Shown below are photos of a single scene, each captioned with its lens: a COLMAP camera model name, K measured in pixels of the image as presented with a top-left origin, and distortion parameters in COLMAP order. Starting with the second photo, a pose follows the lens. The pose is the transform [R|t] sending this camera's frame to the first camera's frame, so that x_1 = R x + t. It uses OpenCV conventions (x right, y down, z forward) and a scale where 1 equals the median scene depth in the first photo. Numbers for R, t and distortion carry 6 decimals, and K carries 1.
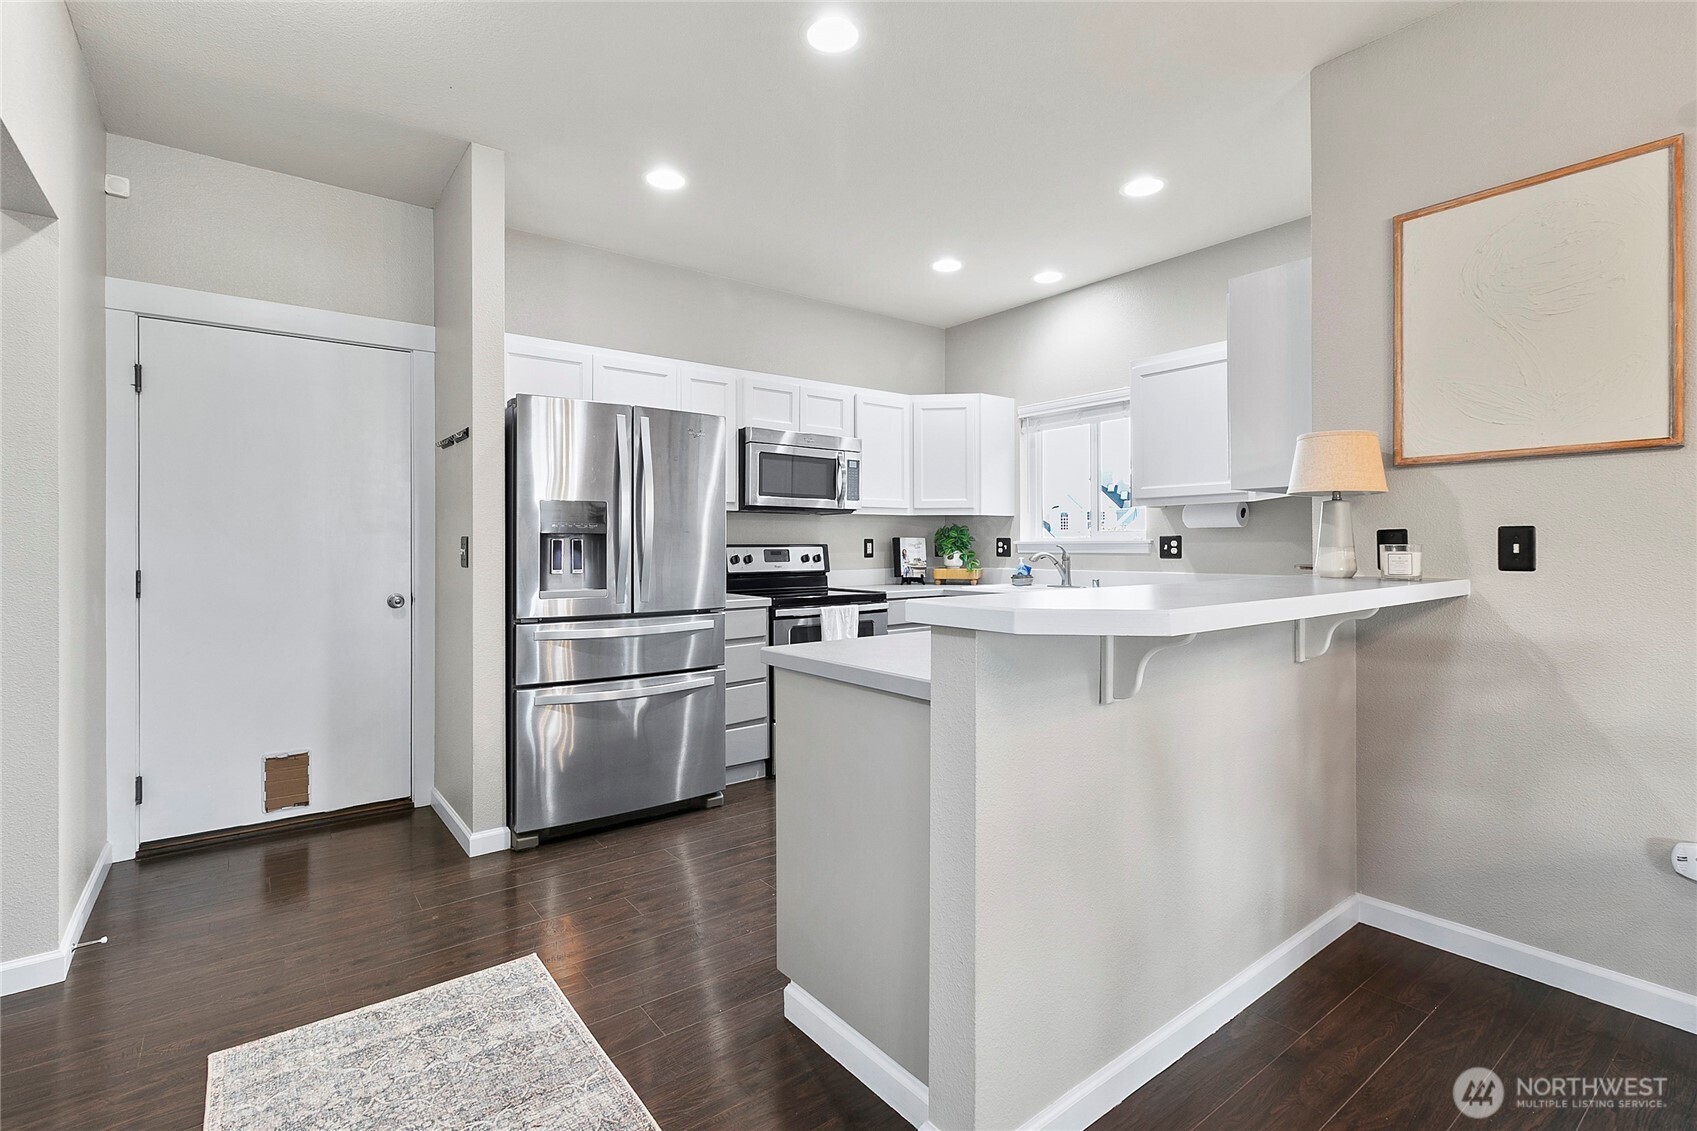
lens RADIAL K [[787.0, 0, 847.6], [0, 787.0, 547.6], [0, 0, 1]] dist [0.001527, -0.000278]
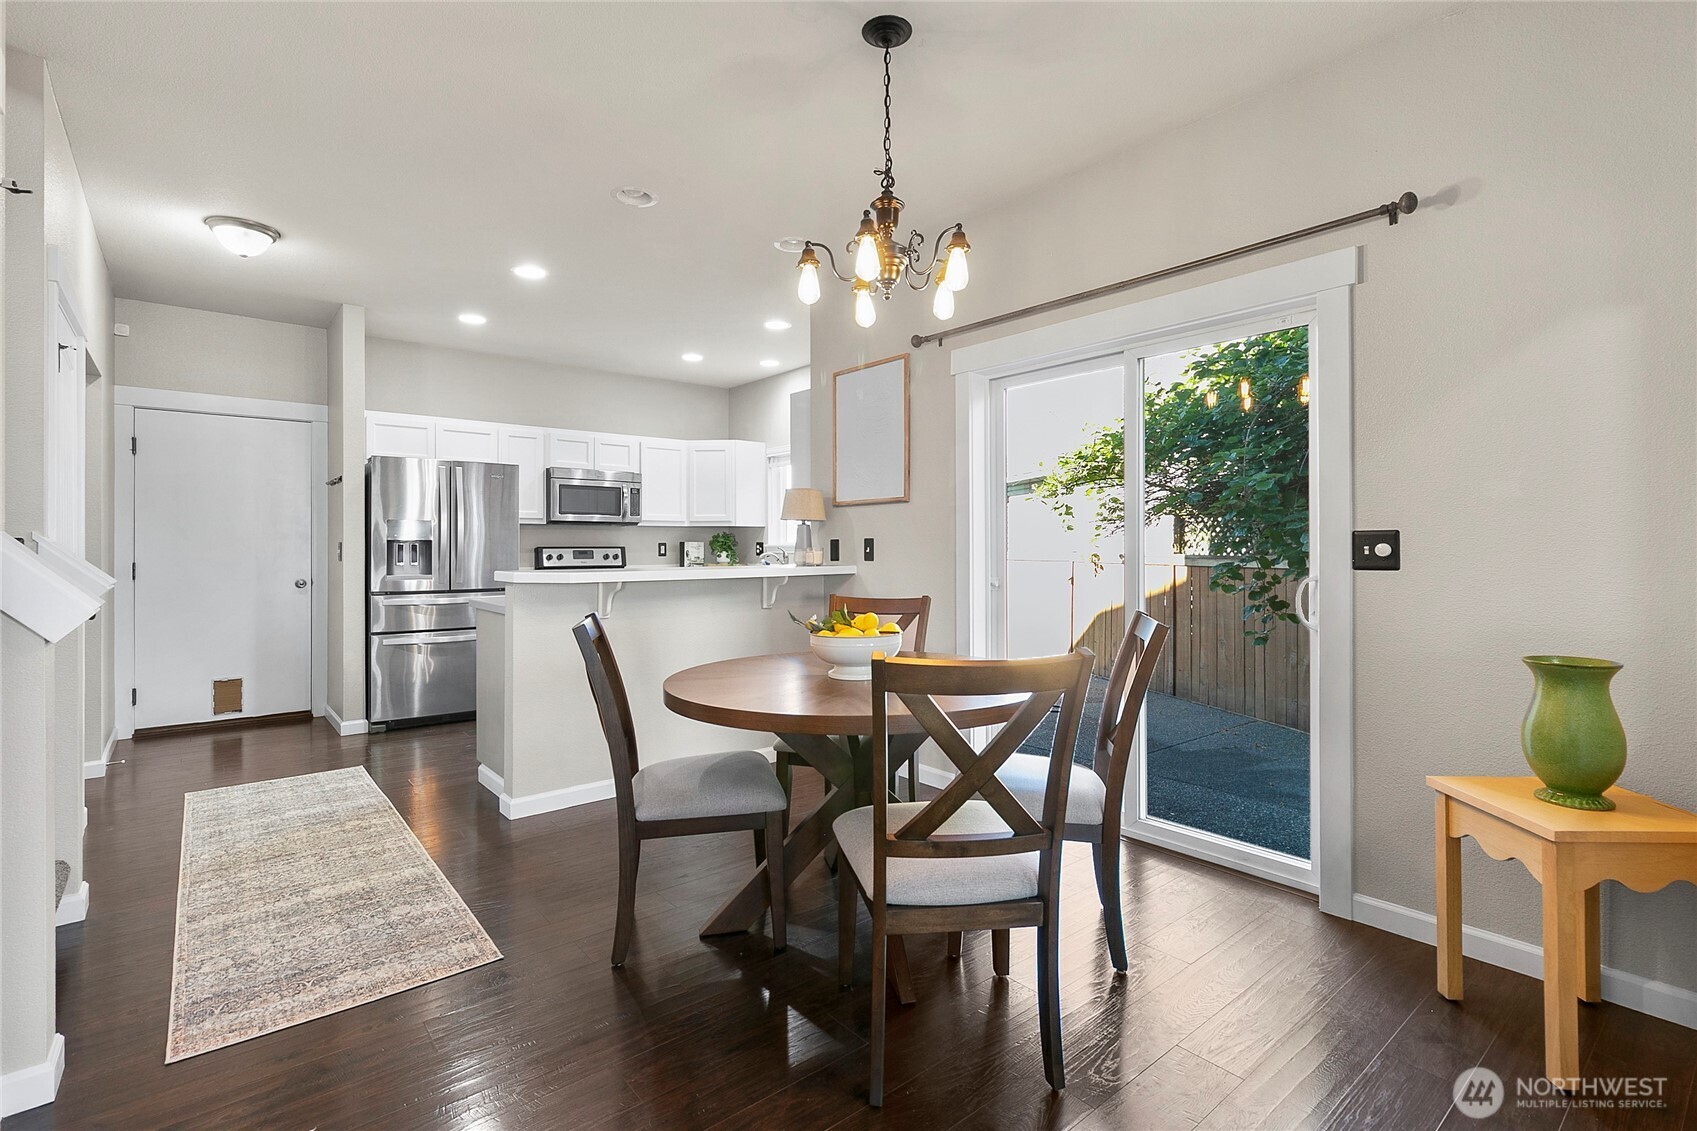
lens RADIAL K [[787.0, 0, 847.6], [0, 787.0, 547.6], [0, 0, 1]] dist [0.001527, -0.000278]
pose [[0.999182, 0.000227, 0.040437, 0.362288], [-0.000171, 0.999999, -0.001385, -0.000697], [-0.040438, 0.001377, 0.999181, -0.488867]]
